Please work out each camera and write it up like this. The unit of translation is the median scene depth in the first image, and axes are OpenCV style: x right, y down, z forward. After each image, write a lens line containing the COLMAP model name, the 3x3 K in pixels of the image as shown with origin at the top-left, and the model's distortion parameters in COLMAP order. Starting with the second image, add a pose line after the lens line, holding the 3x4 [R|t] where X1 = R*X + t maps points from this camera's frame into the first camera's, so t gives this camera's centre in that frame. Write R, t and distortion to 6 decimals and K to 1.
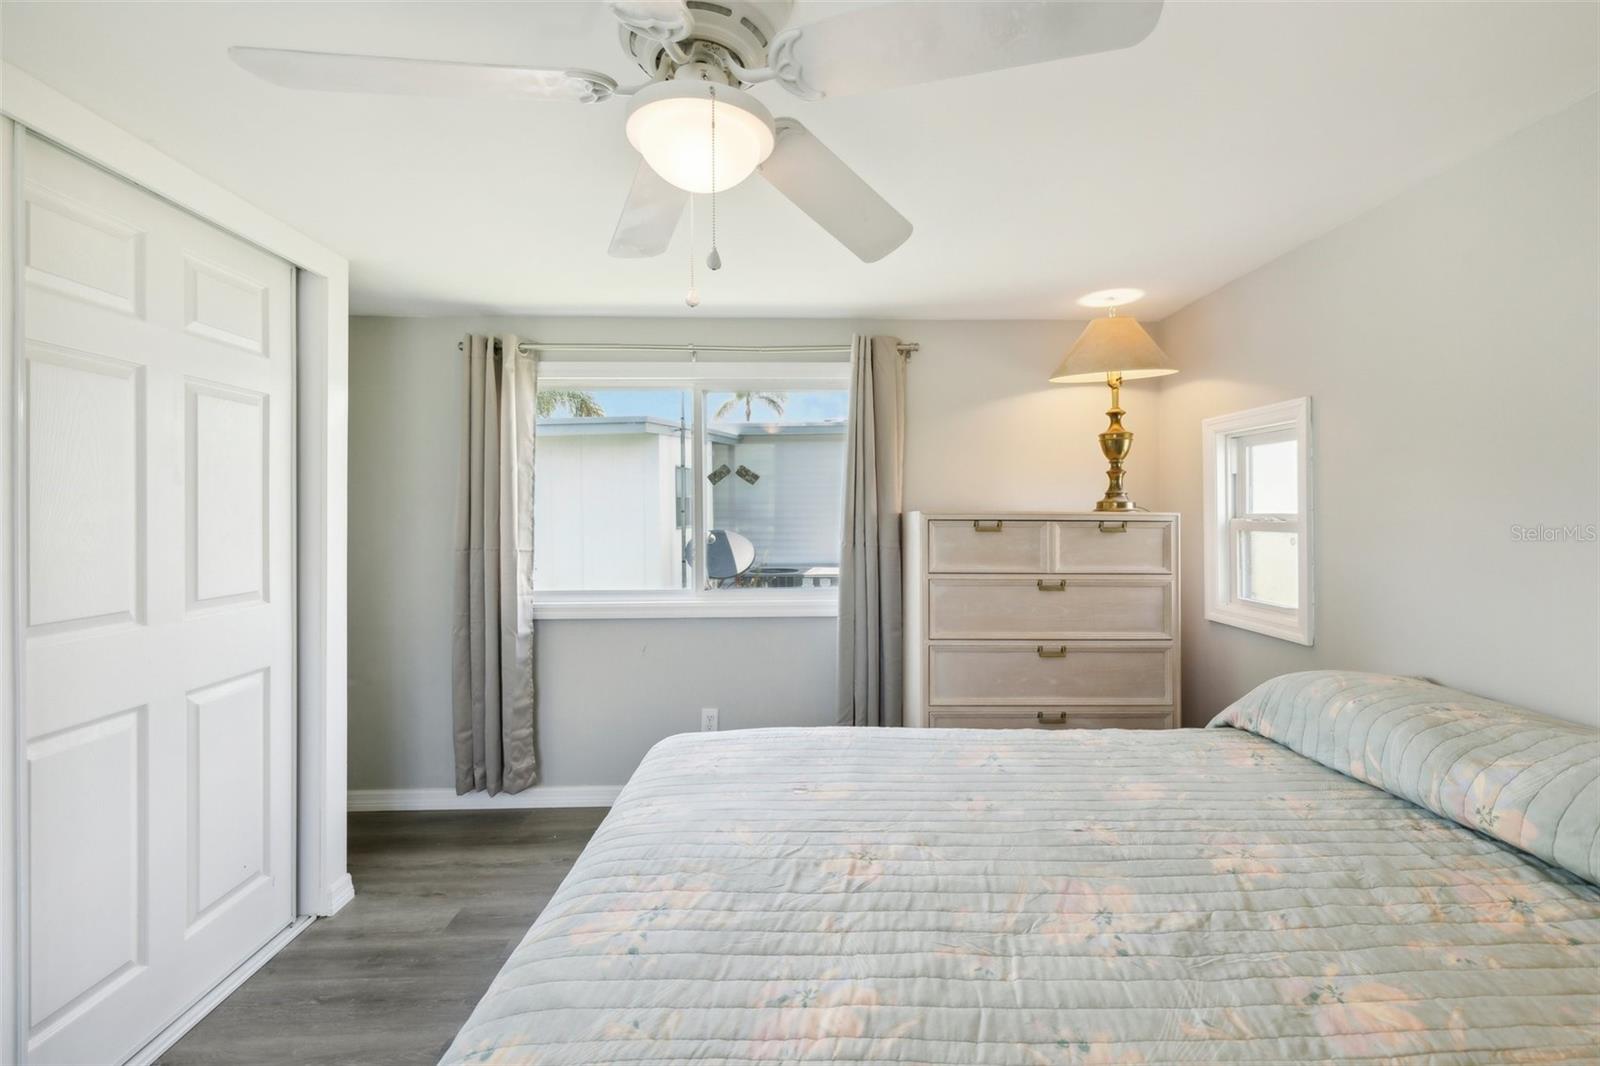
lens RADIAL K [[709.5, 0, 798.3], [0, 709.5, 519.4], [0, 0, 1]] dist [0.001454, -0.002123]
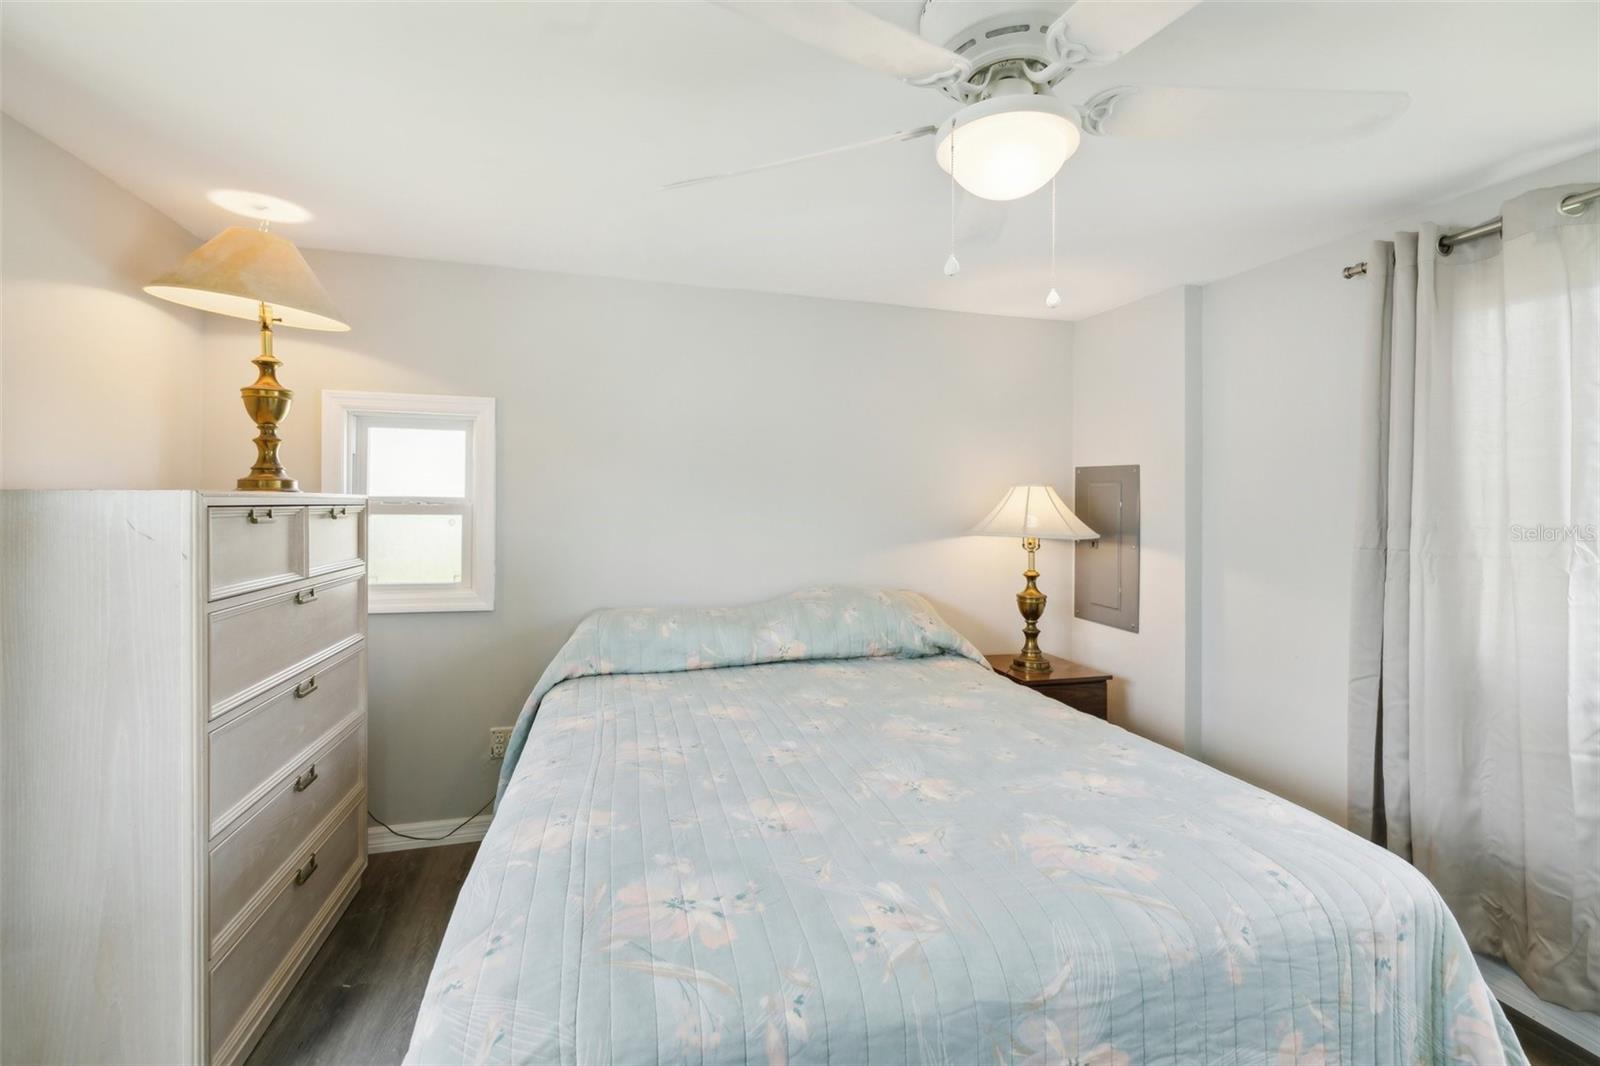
lens RADIAL K [[709.5, 0, 816.6], [0, 709.5, 500.5], [0, 0, 1]] dist [0.001454, -0.002123]
pose [[-0.271434, -0.001956, 0.962455, -0.468451], [-0.003227, 0.999994, 0.001122, -0.005727], [-0.962452, -0.002801, -0.271439, 0.677909]]
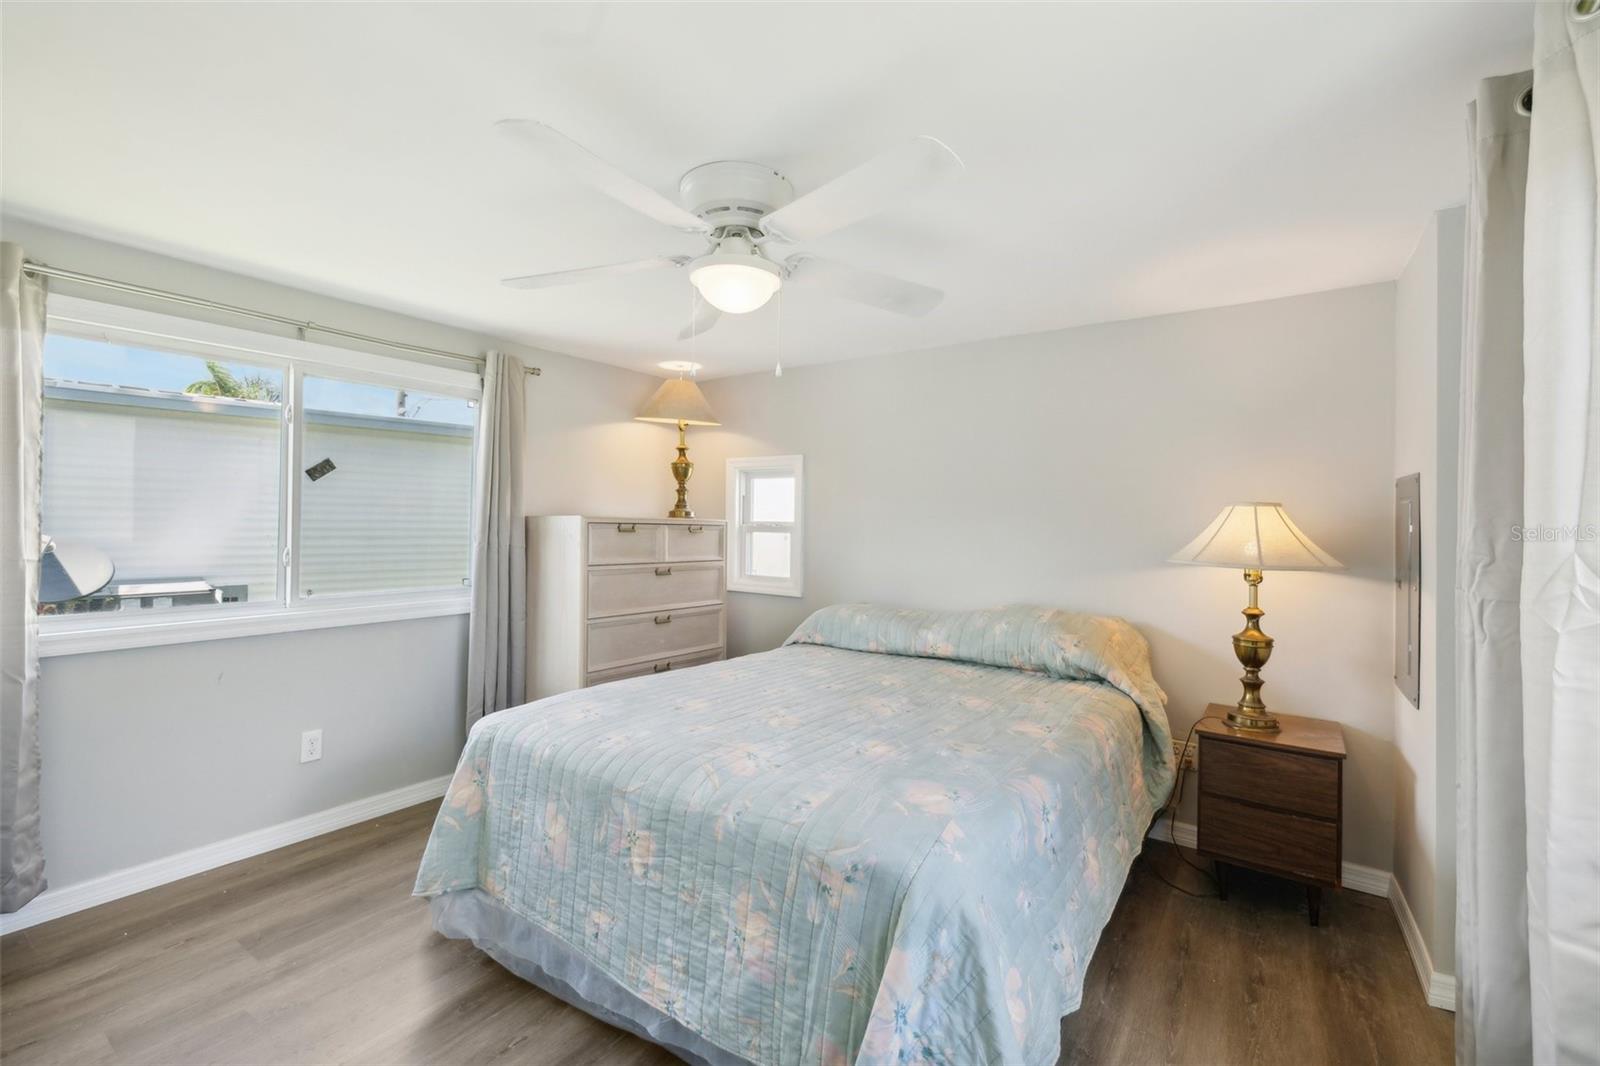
lens RADIAL K [[709.5, 0, 803.5], [0, 709.5, 526.1], [0, 0, 1]] dist [0.001454, -0.002123]
pose [[0.591273, 0.007950, 0.806432, -0.579137], [-0.009264, 0.999952, -0.003065, 0.006676], [-0.806418, -0.005659, 0.591319, -0.031671]]
